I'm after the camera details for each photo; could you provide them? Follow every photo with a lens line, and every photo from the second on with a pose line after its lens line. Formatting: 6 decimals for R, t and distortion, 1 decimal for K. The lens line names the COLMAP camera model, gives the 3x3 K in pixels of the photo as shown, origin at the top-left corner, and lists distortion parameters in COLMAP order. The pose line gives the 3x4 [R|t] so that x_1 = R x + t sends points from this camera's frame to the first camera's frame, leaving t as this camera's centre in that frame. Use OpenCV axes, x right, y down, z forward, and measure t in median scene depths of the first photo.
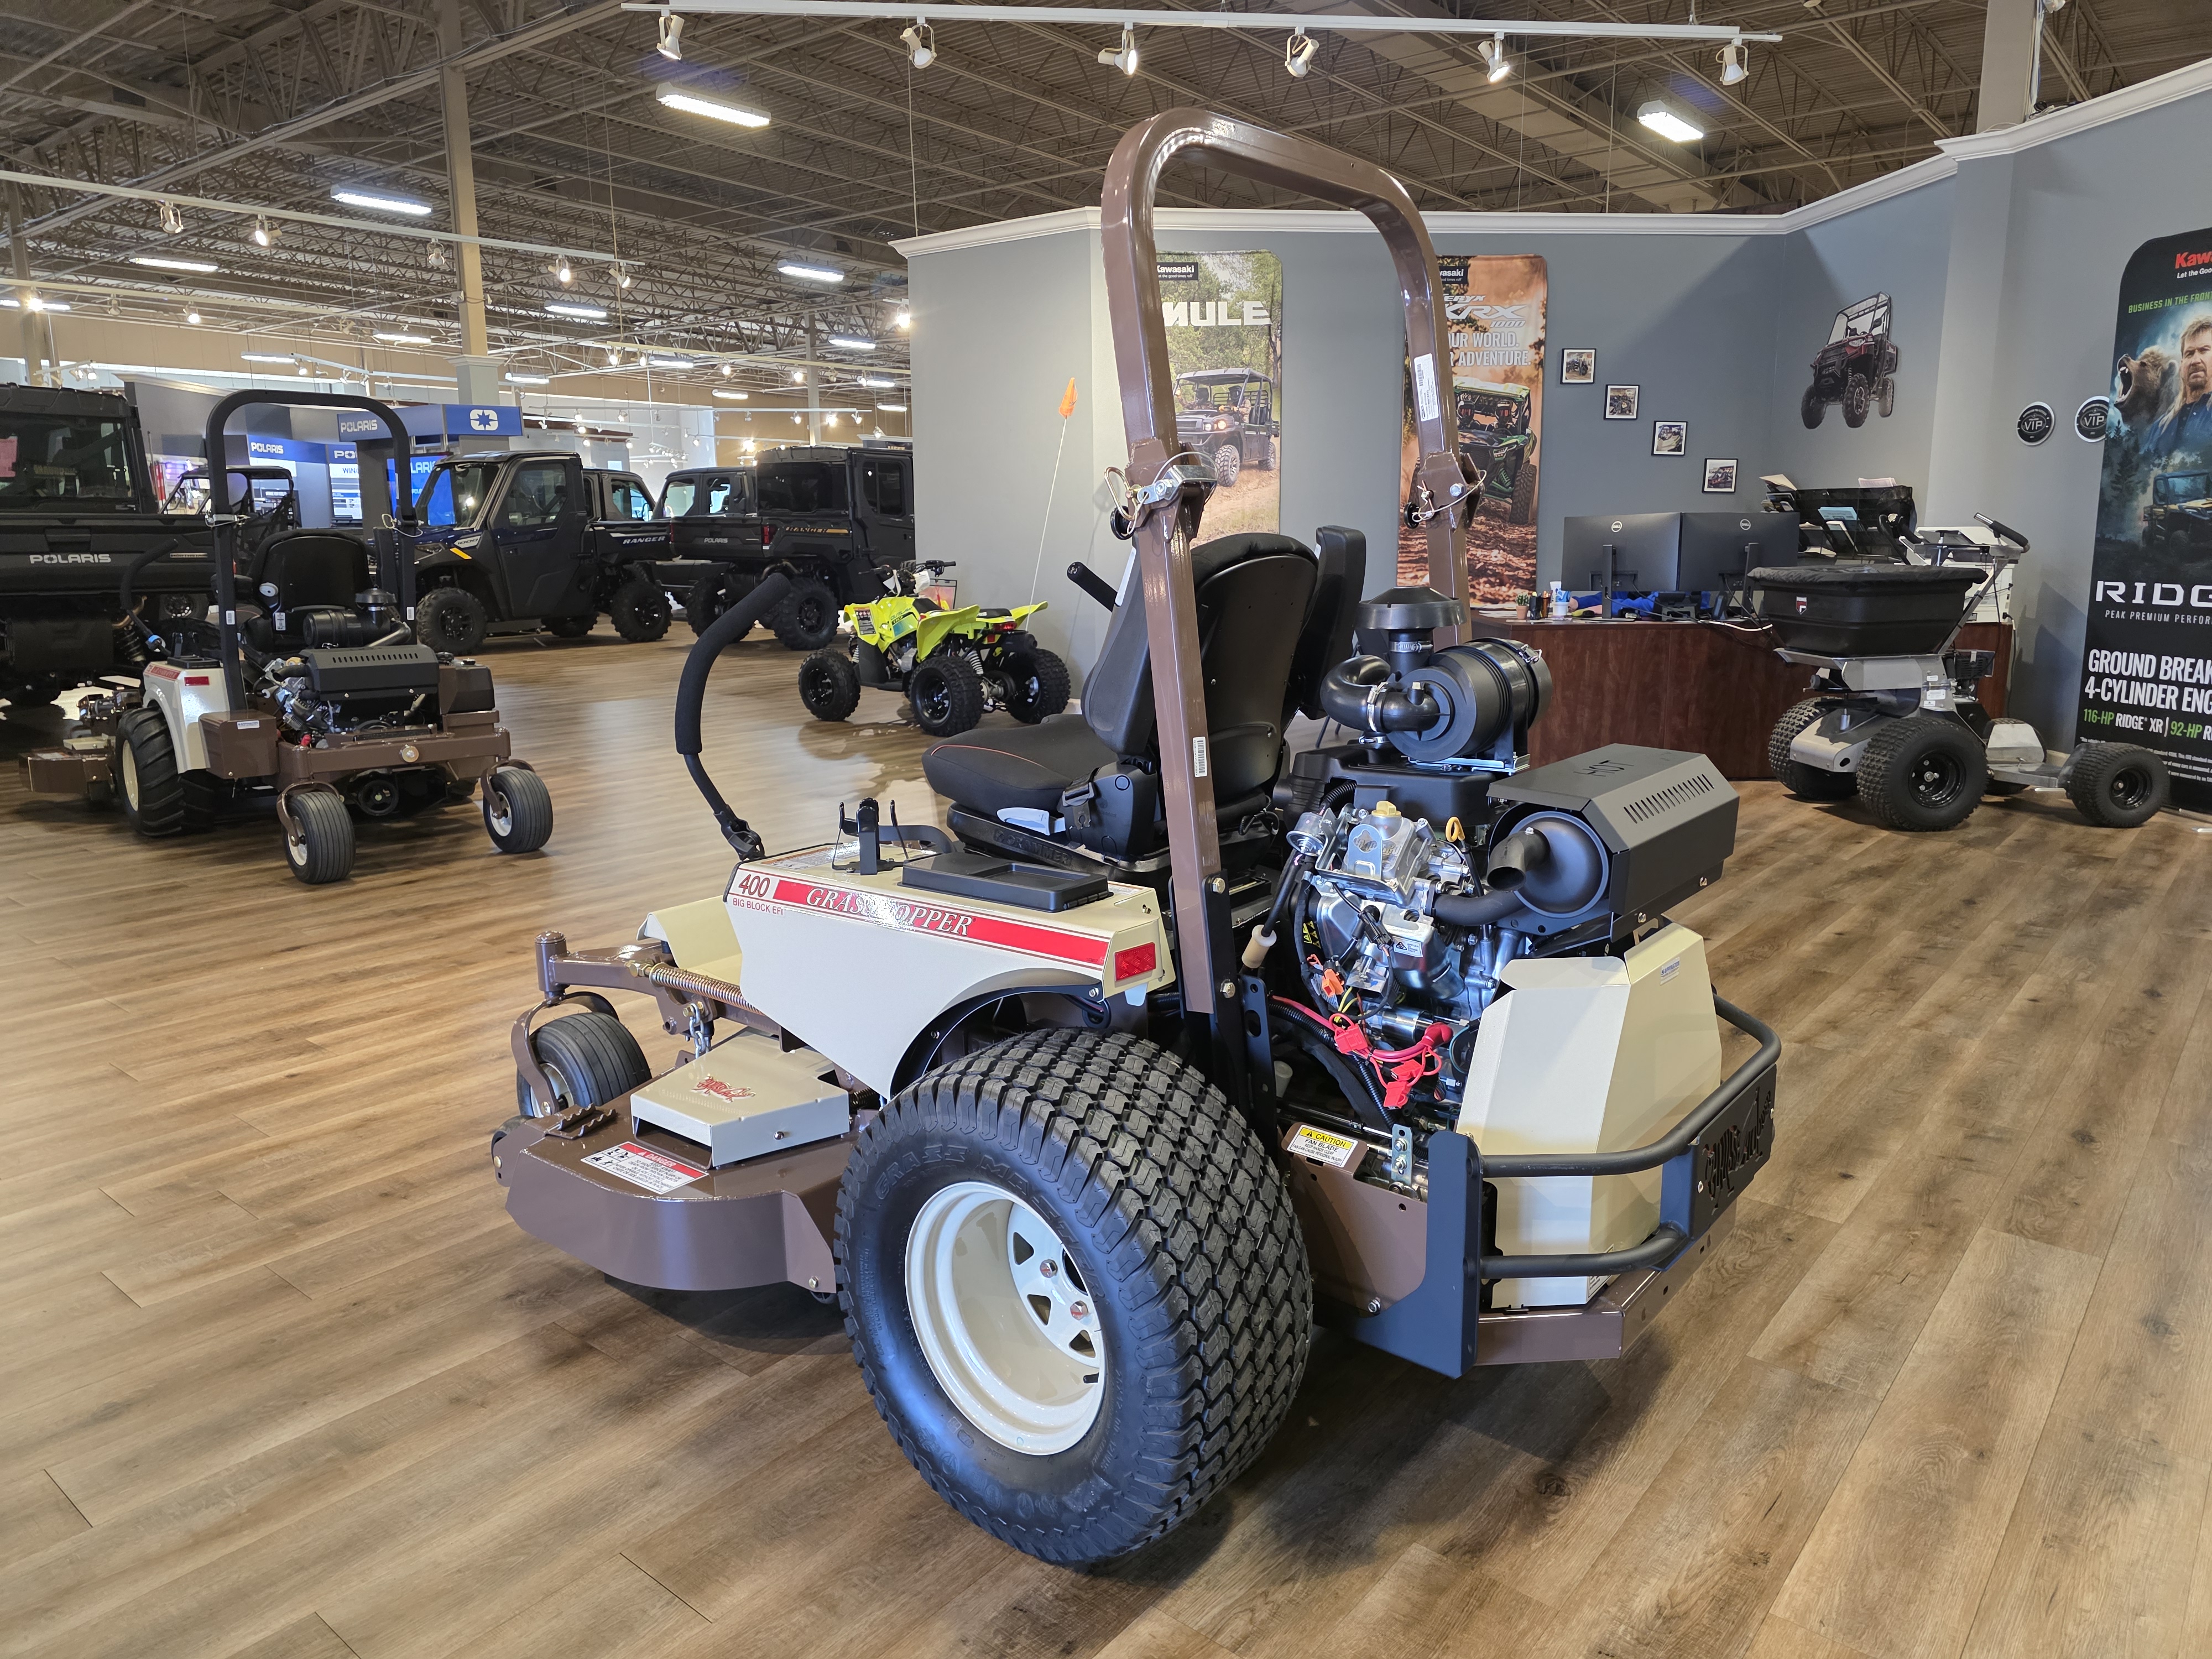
lens RADIAL K [[1477.2, 0, 1122.0], [0, 1477.2, 843.1], [0, 0, 1]] dist [0.043291, -0.043537]
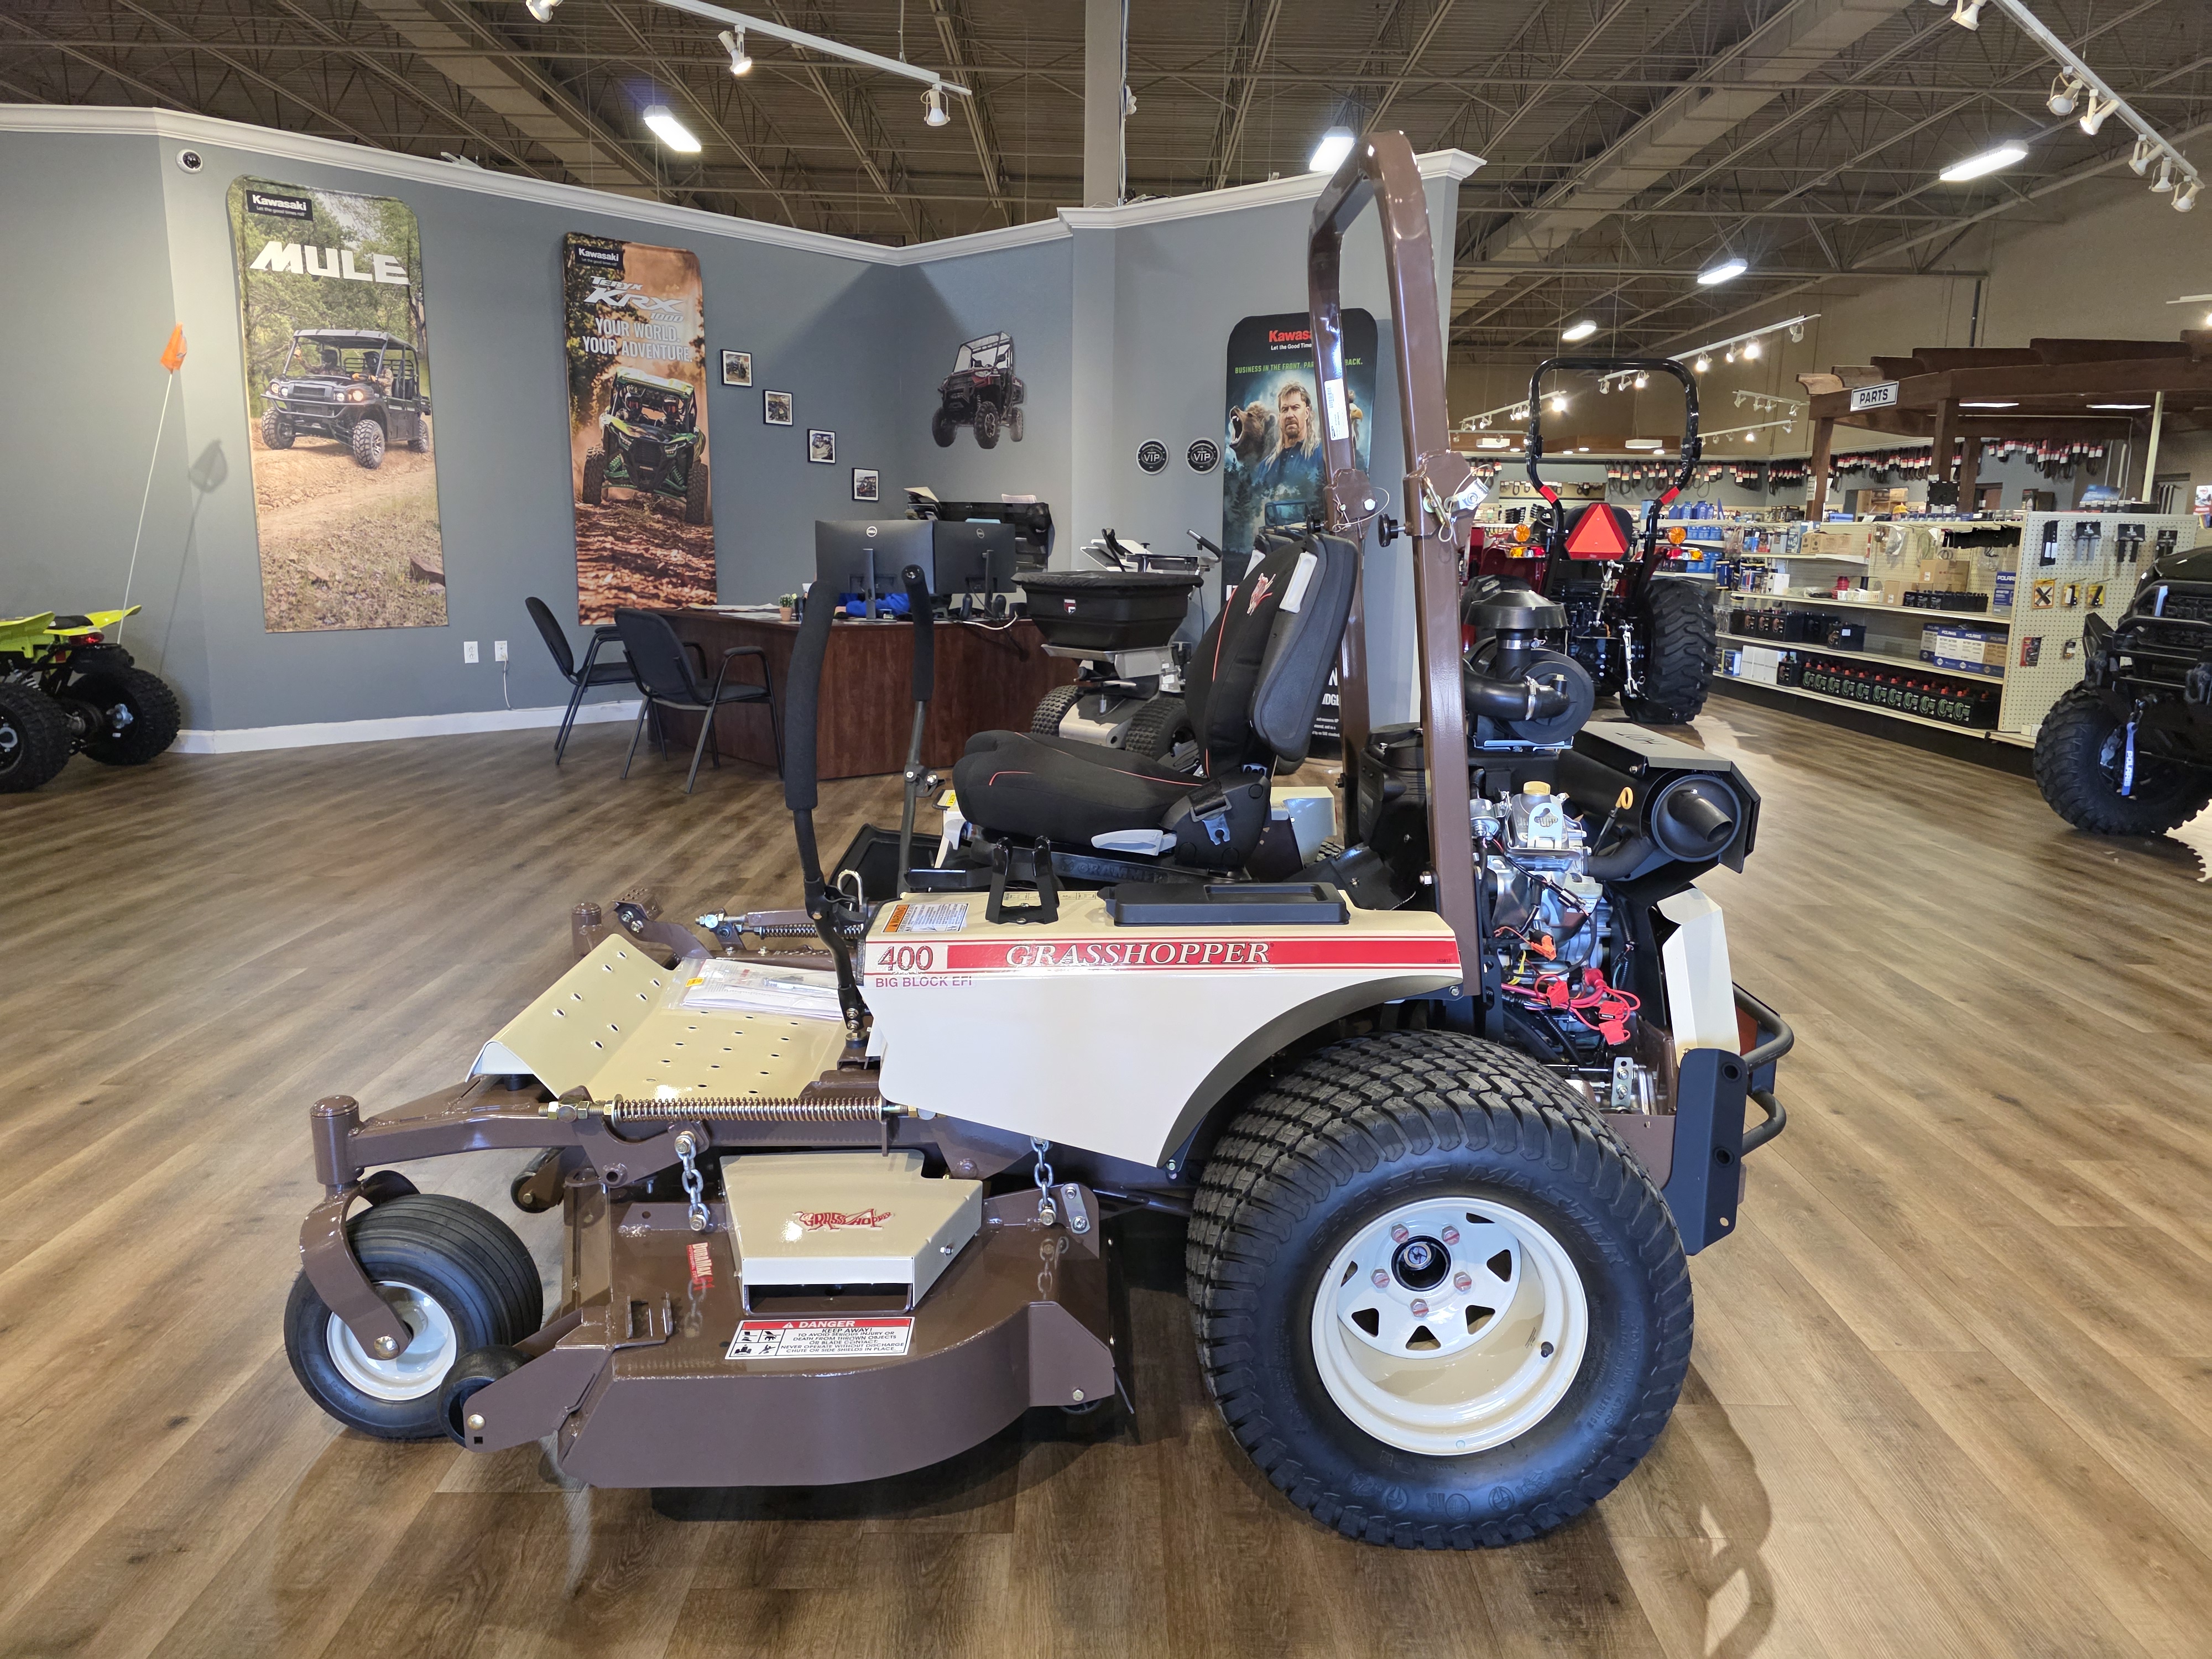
lens RADIAL K [[1477.2, 0, 1142.0], [0, 1477.2, 838.6], [0, 0, 1]] dist [0.043291, -0.043537]
pose [[0.756170, -0.111511, 0.644804, -0.173224], [0.113007, 0.992822, 0.039172, -0.014172], [-0.644543, 0.043247, 0.763344, 0.072884]]
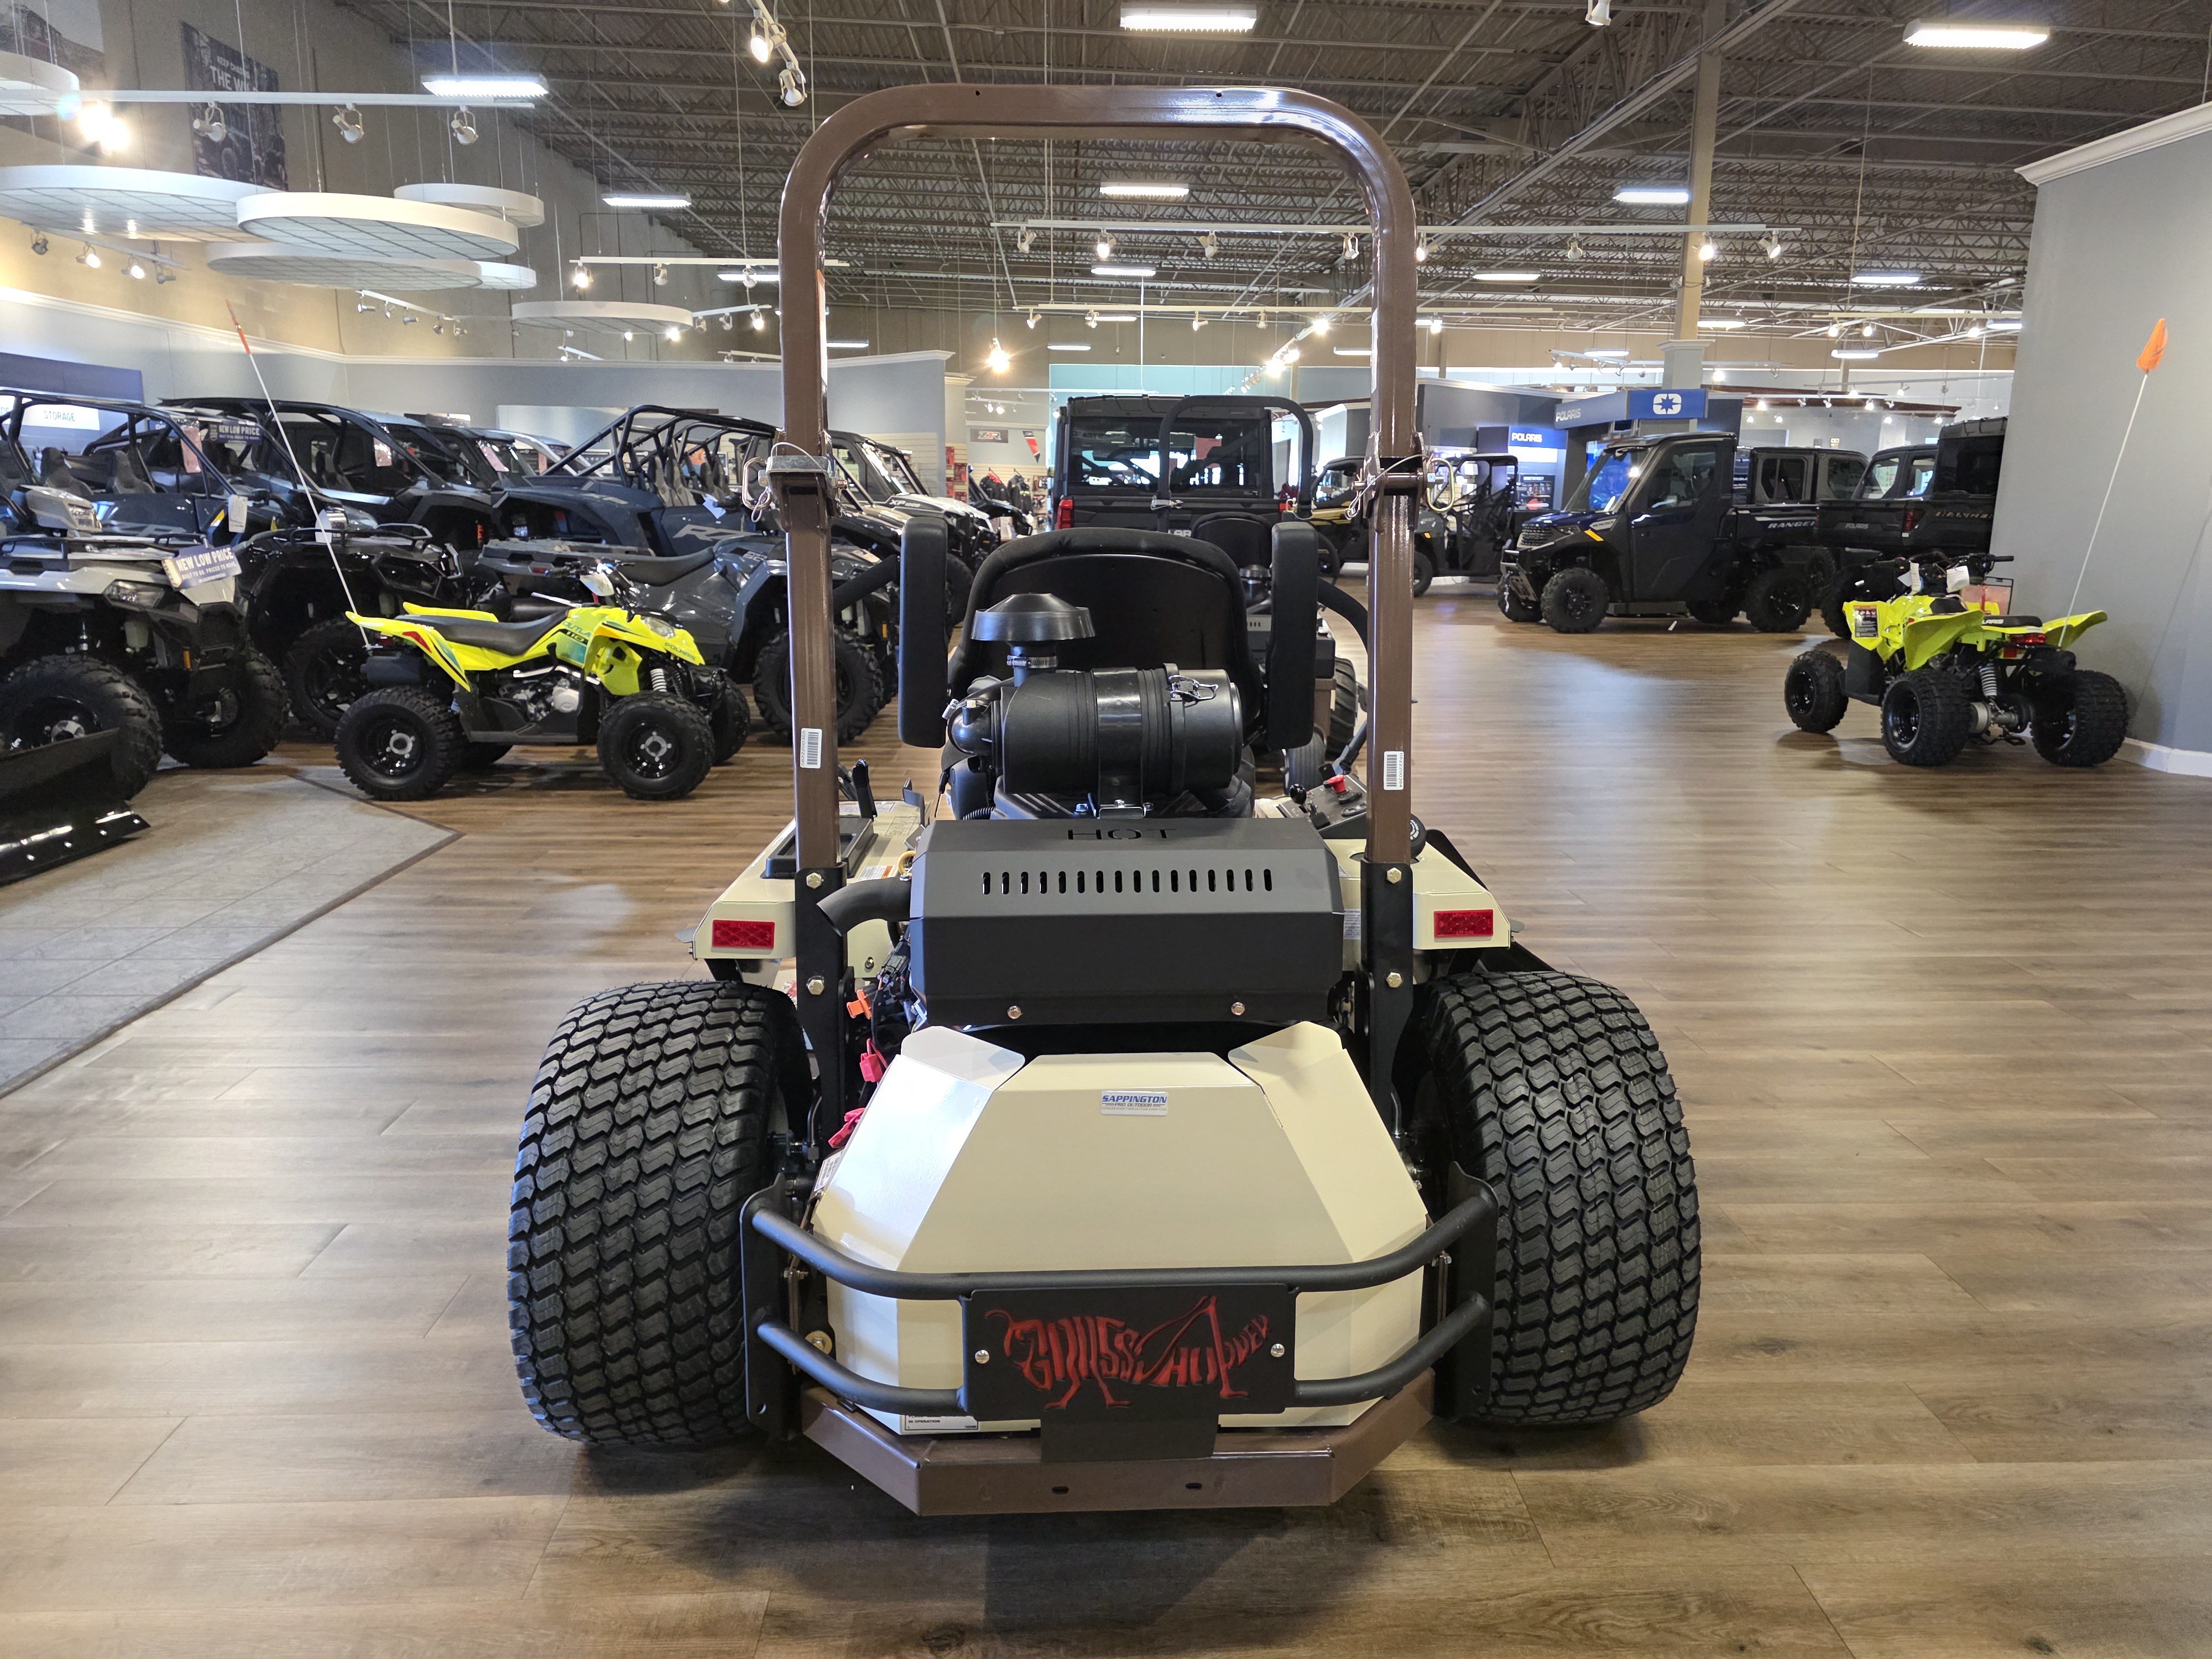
lens RADIAL K [[1477.2, 0, 1110.9], [0, 1477.2, 844.1], [0, 0, 1]] dist [0.043291, -0.043537]
pose [[0.659691, 0.175987, -0.730641, 0.199777], [-0.166977, 0.982219, 0.085821, -0.024409], [0.732753, 0.065385, 0.677346, 0.101562]]
